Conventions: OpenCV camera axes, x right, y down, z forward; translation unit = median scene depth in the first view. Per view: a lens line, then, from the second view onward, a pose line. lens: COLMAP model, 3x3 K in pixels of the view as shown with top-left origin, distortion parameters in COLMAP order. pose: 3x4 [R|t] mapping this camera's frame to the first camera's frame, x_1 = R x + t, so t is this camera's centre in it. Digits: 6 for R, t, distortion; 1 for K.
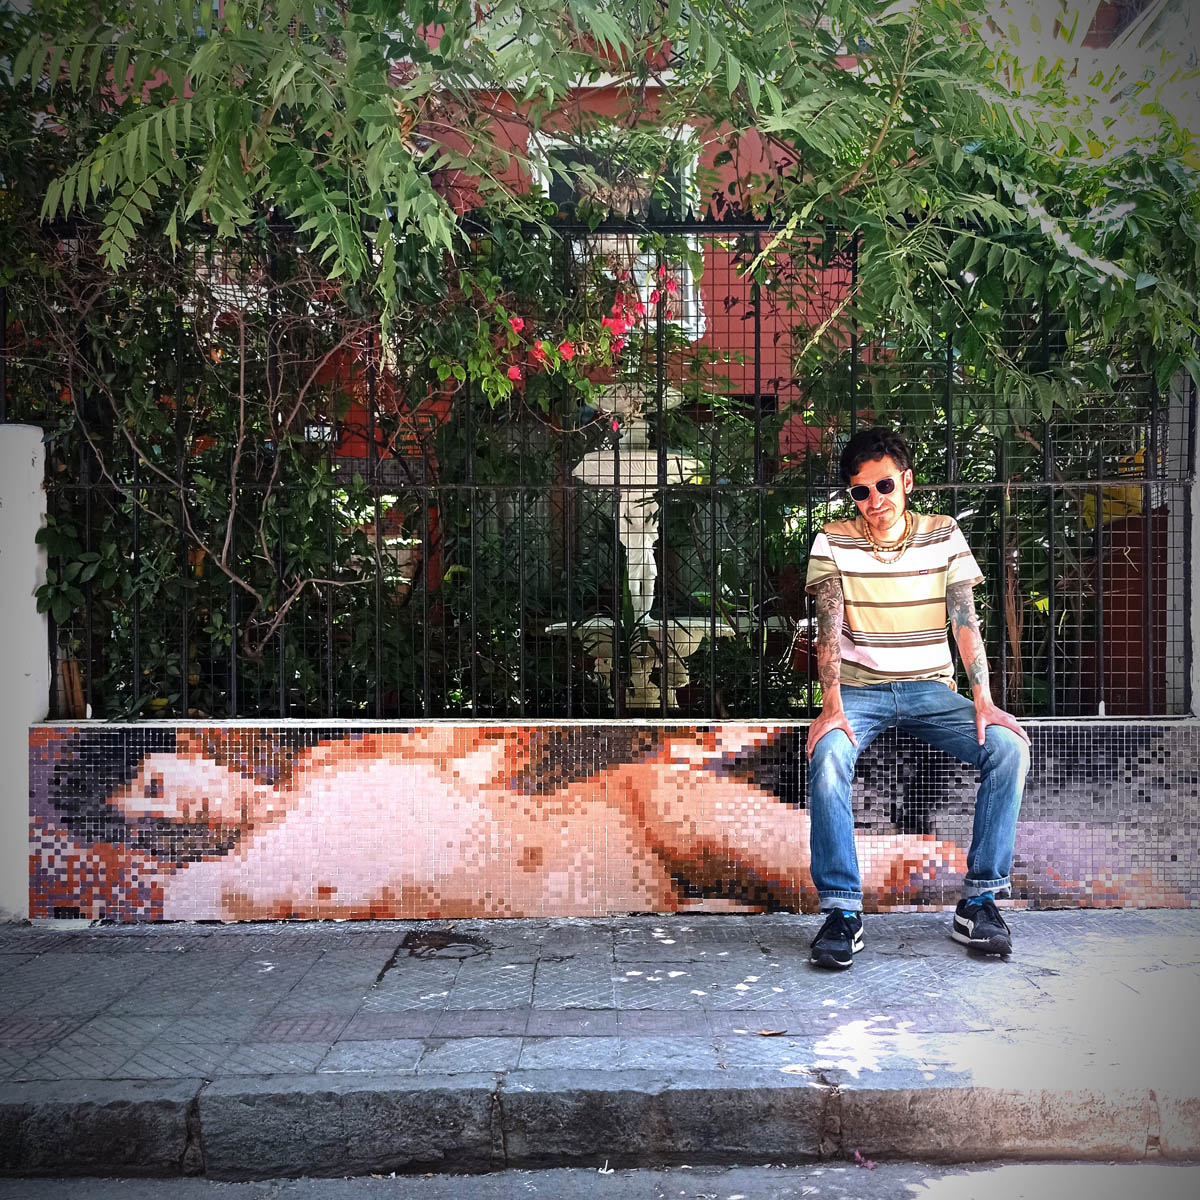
lens RADIAL K [[1450.3, 0, 605.5], [0, 1450.3, 689.6], [0, 0, 1]] dist [0.042799, 0.000000]
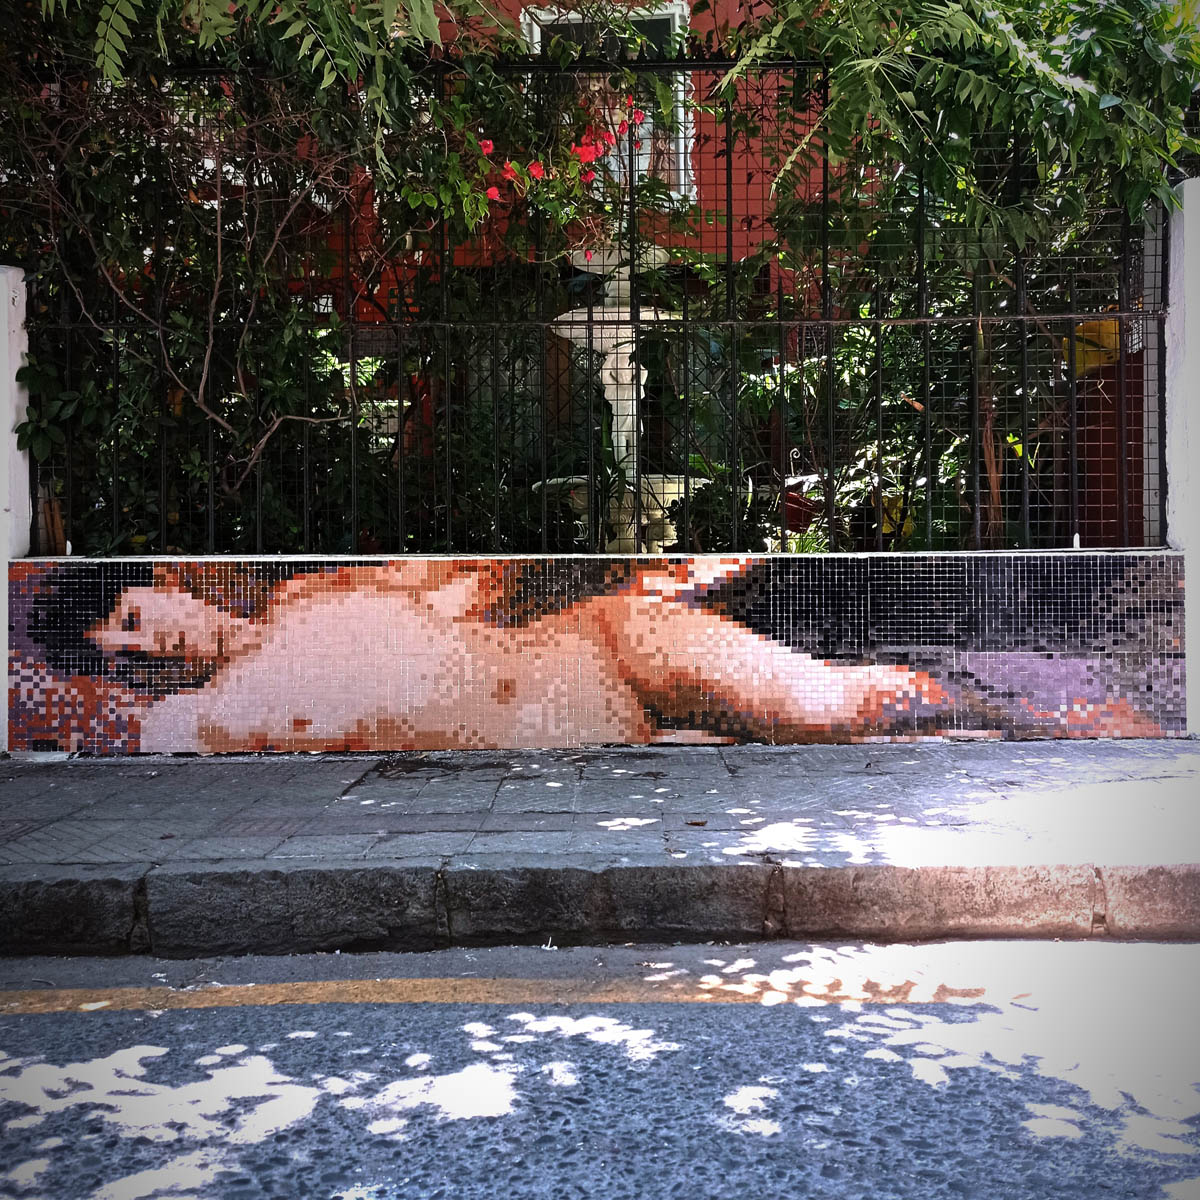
lens RADIAL K [[1450.3, 0, 606.7], [0, 1450.3, 594.5], [0, 0, 1]] dist [0.042799, 0.000000]
pose [[0.999797, -0.003536, -0.019858, 0.039444], [0.003150, 0.999806, -0.019464, 0.069628], [0.019923, 0.019397, 0.999613, -0.002582]]
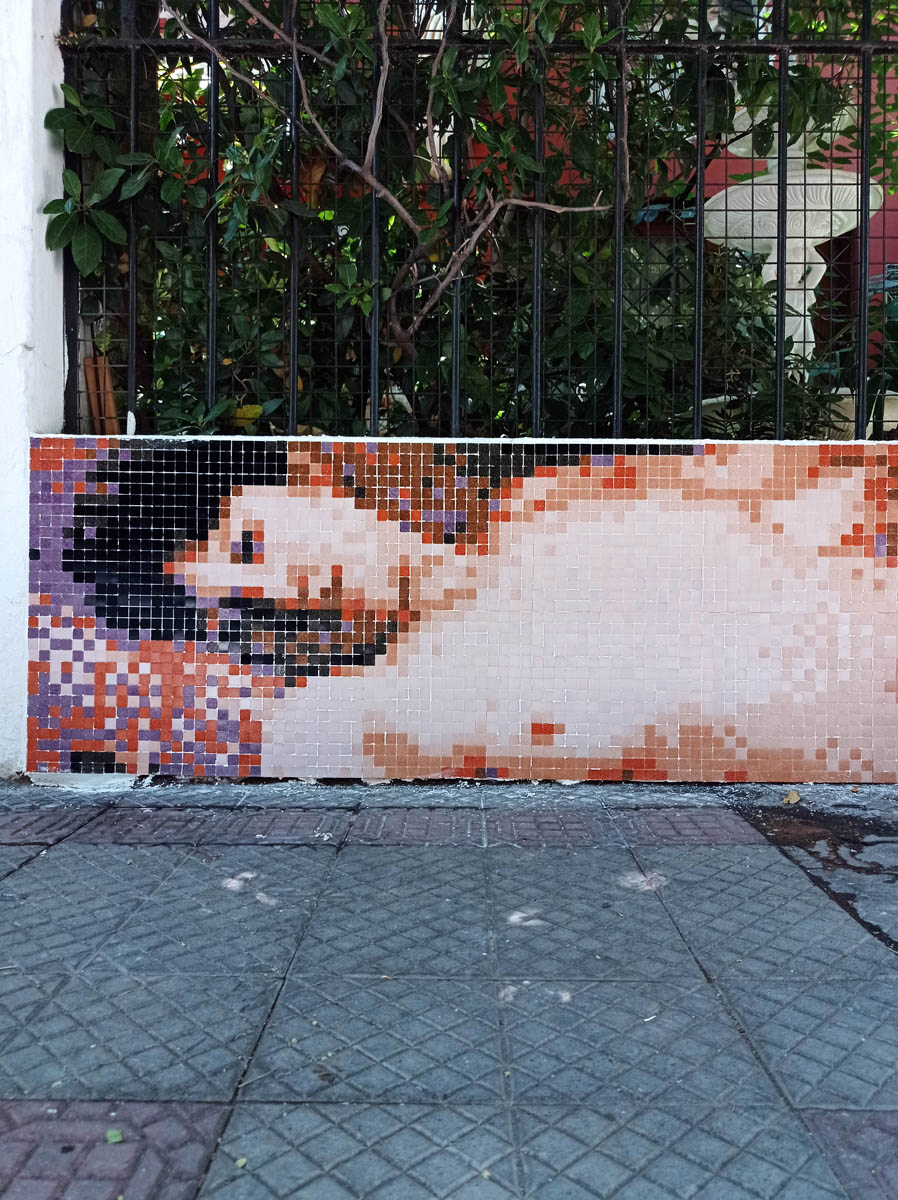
lens RADIAL K [[994.2, 0, 421.8], [0, 994.2, 606.6], [0, 0, 1]] dist [0.038288, -0.025821]
pose [[0.999927, 0.012059, 0.000559, -0.241586], [-0.012056, 0.999910, -0.005919, 0.092813], [-0.000631, 0.005912, 0.999982, 0.609735]]
